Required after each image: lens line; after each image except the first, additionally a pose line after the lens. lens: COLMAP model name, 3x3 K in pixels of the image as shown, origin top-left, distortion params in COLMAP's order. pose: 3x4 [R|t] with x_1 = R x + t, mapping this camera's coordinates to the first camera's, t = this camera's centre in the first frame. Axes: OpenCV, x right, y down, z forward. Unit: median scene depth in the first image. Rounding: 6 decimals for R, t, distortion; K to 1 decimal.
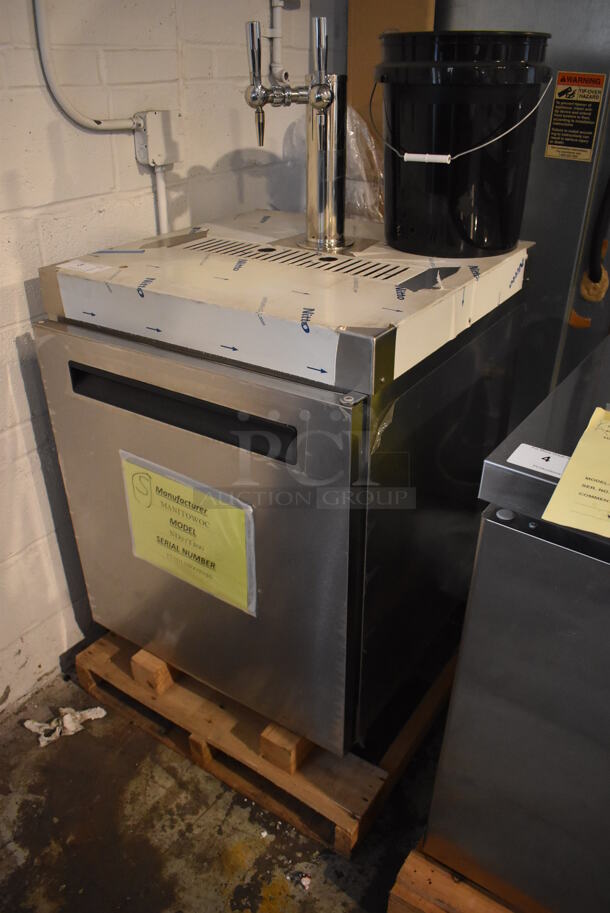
lens RADIAL K [[703.8, 0, 307.2], [0, 703.8, 457.5], [0, 0, 1]] dist [-0.097458, 0.018009]
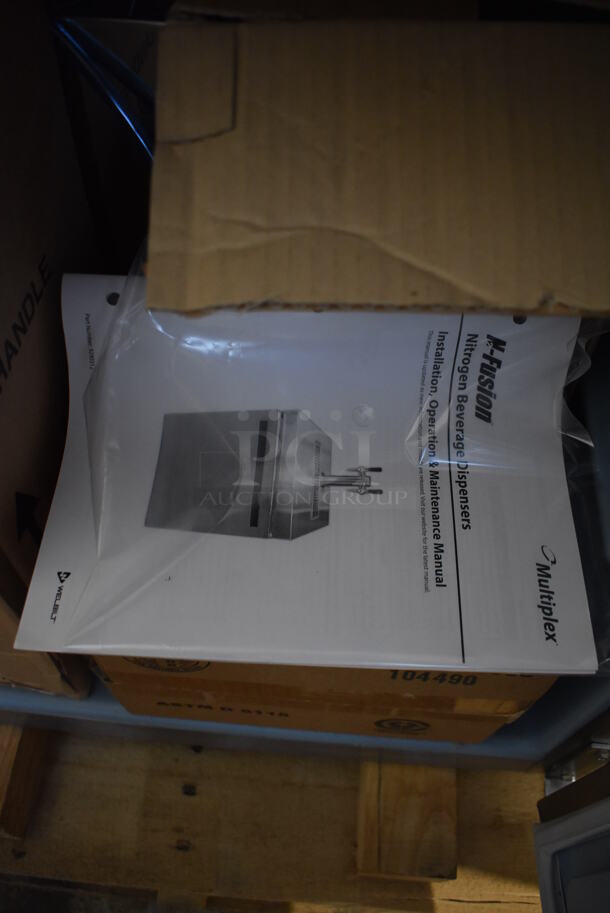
lens RADIAL K [[756.1, 0, 304.6], [0, 756.1, 459.7], [0, 0, 1]] dist [-0.100478, 0.024225]
pose [[0.873703, -0.386708, 0.295128, -0.132904], [0.207589, 0.845057, 0.492733, -0.006766], [-0.439943, -0.369237, 0.818605, 0.775443]]
